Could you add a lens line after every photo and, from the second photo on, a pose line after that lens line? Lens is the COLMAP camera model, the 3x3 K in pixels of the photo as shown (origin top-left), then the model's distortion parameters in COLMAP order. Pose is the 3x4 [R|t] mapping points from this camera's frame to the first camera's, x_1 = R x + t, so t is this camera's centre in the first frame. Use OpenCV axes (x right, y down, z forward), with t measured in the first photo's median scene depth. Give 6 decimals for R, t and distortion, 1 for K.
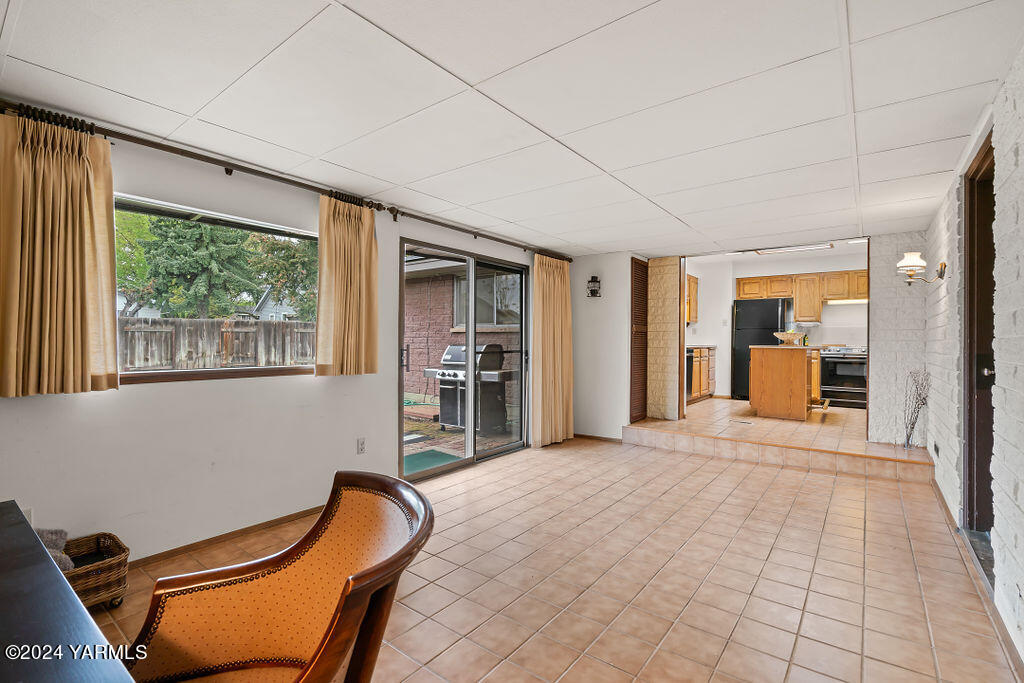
lens RADIAL K [[483.5, 0, 512.0], [0, 483.5, 341.5], [0, 0, 1]] dist [0.000893, 0.000613]
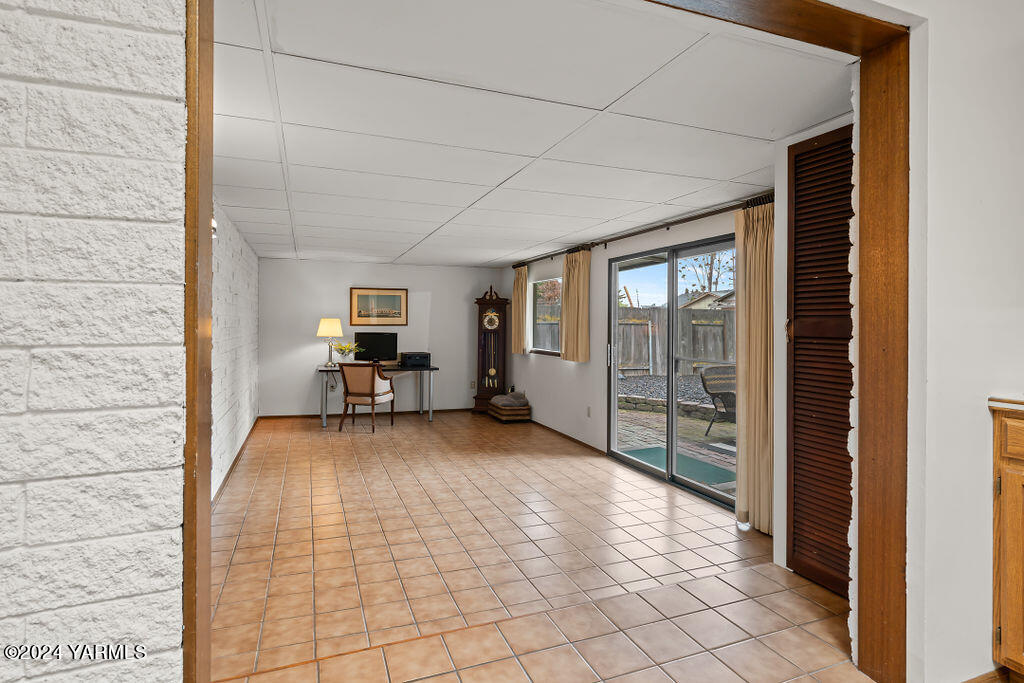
lens RADIAL K [[496.0, 0, 512.0], [0, 496.0, 341.5], [0, 0, 1]] dist [-0.000743, -0.000124]
pose [[-0.517136, 0.022215, -0.855615, 0.644967], [-0.008420, 0.999483, 0.031040, -0.025077], [0.855862, 0.023256, -0.516682, 0.930258]]
